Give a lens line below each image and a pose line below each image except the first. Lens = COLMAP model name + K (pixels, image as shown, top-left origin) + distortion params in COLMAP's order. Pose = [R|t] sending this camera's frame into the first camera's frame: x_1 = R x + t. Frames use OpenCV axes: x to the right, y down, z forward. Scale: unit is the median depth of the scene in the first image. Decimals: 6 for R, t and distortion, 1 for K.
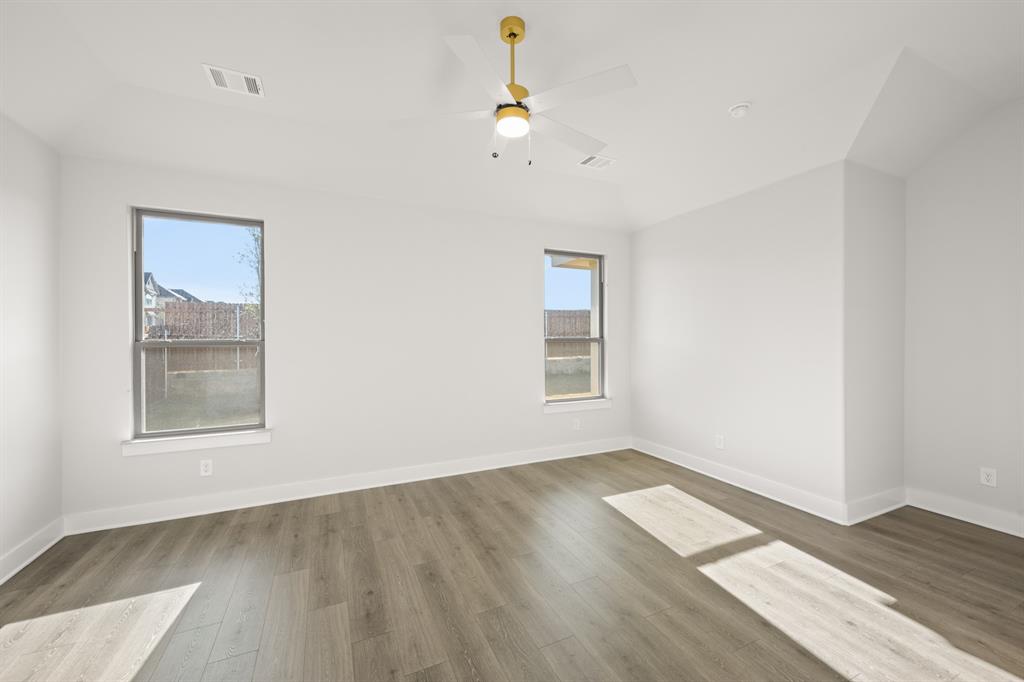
lens RADIAL K [[404.4, 0, 515.8], [0, 404.4, 338.4], [0, 0, 1]] dist [0.000587, -0.000078]
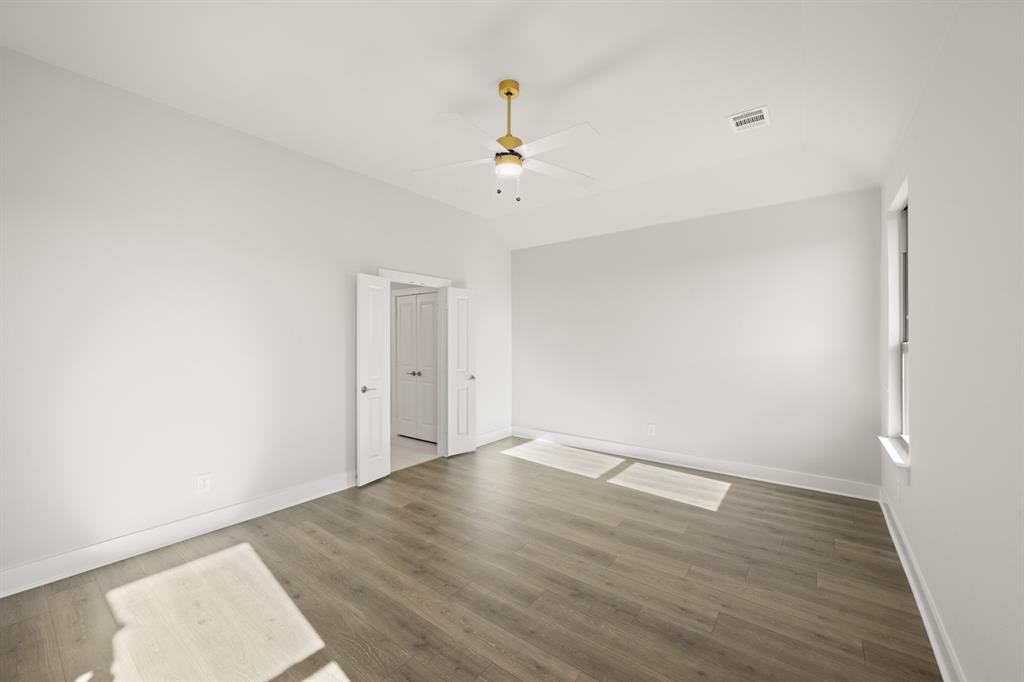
lens RADIAL K [[404.4, 0, 515.8], [0, 404.4, 338.4], [0, 0, 1]] dist [0.000587, -0.000078]
pose [[-0.886550, 0.004839, -0.462608, 0.442094], [0.004084, 0.999988, 0.002634, -0.012436], [0.462615, 0.000446, -0.886559, 1.705671]]
